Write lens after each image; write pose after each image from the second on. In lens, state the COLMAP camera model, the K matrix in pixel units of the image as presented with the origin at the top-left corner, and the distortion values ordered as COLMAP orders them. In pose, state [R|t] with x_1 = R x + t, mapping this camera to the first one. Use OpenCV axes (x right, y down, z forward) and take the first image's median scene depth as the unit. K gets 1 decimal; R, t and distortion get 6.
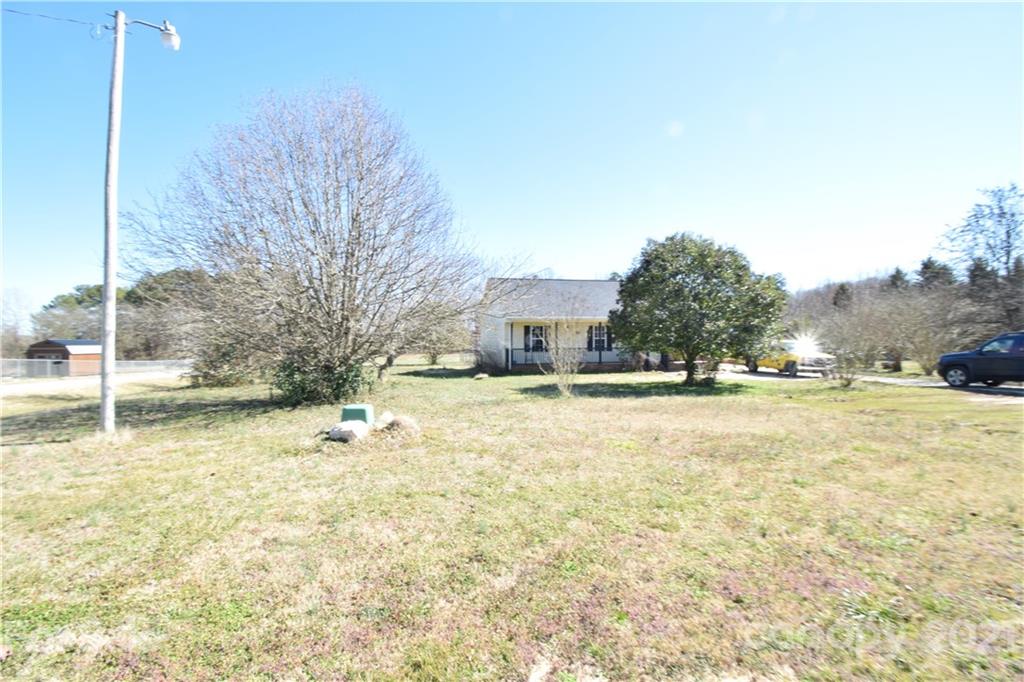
lens RADIAL K [[450.6, 0, 512.0], [0, 450.6, 341.0], [0, 0, 1]] dist [0.016001, -0.024097]
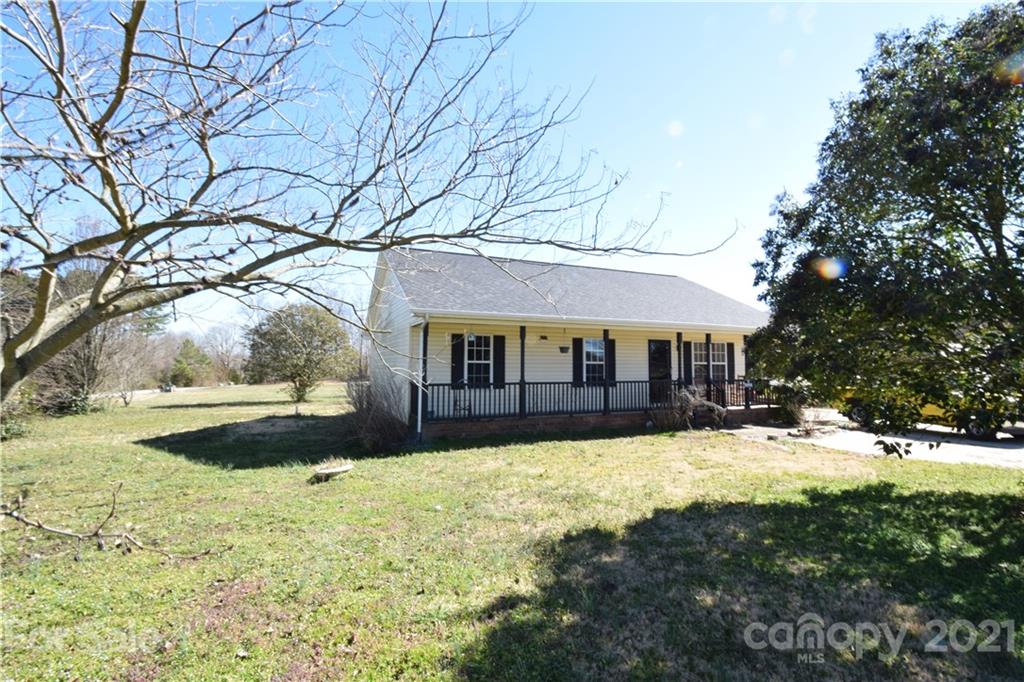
lens RADIAL K [[450.6, 0, 512.0], [0, 450.6, 341.0], [0, 0, 1]] dist [0.016001, -0.024097]
pose [[0.981162, 0.011812, 0.192823, -0.002426], [0.000631, 0.997928, -0.064341, 0.003649], [-0.193183, 0.063251, 0.979122, 0.536071]]
